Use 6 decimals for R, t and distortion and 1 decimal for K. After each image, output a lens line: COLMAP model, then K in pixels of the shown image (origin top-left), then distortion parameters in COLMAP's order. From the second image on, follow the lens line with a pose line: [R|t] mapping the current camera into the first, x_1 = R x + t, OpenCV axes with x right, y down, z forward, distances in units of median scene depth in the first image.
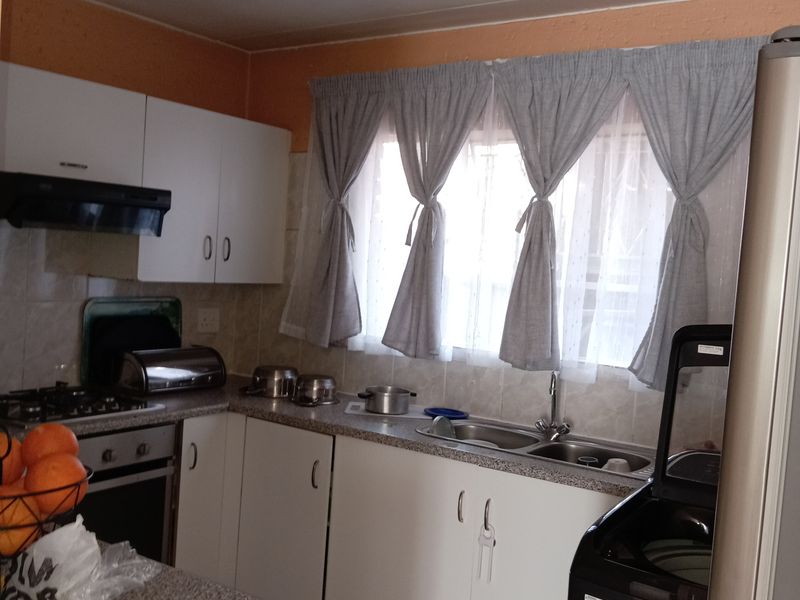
lens RADIAL K [[853.3, 0, 400.0], [0, 853.3, 300.0], [0, 0, 1]] dist [0.151394, -0.023427]
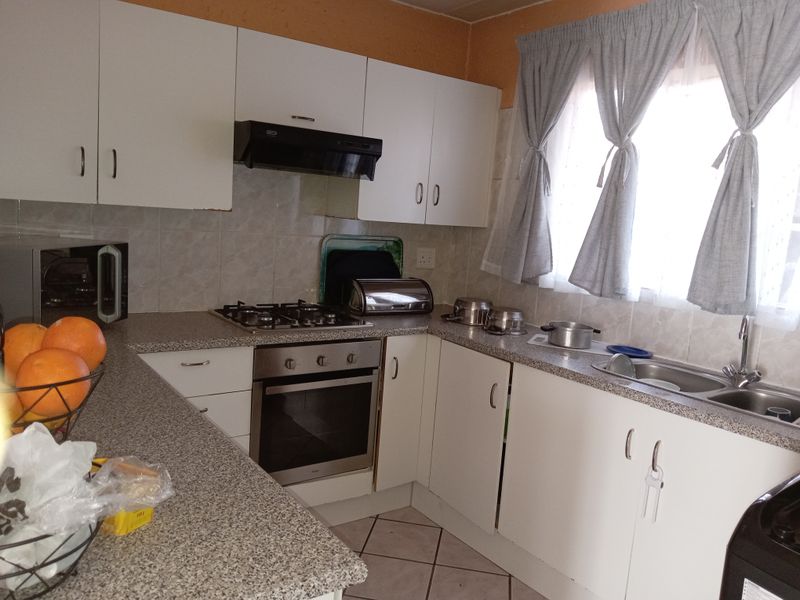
lens RADIAL K [[631.8, 0, 400.0], [0, 631.8, 300.0], [0, 0, 1]] dist [0.096537, -0.184498]
pose [[0.938661, 0.052716, -0.340789, 0.054051], [-0.030727, 0.997101, 0.069606, 0.025895], [0.343471, -0.054865, 0.937559, 0.189772]]
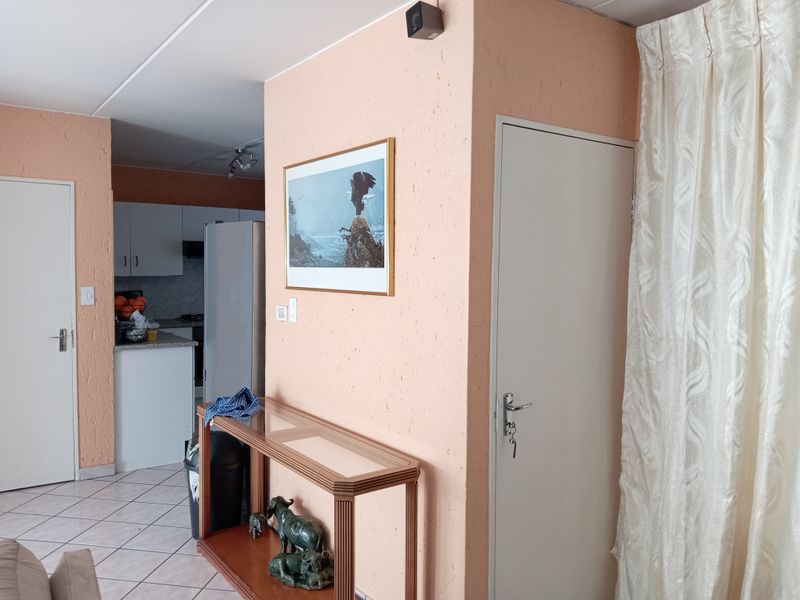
lens RADIAL K [[631.8, 0, 400.0], [0, 631.8, 300.0], [0, 0, 1]] dist [0.096537, -0.184498]
pose [[0.943832, -0.040204, -0.327972, 0.813031], [0.036014, 0.999174, -0.018842, 0.108507], [0.328458, 0.005972, 0.944500, -0.719880]]
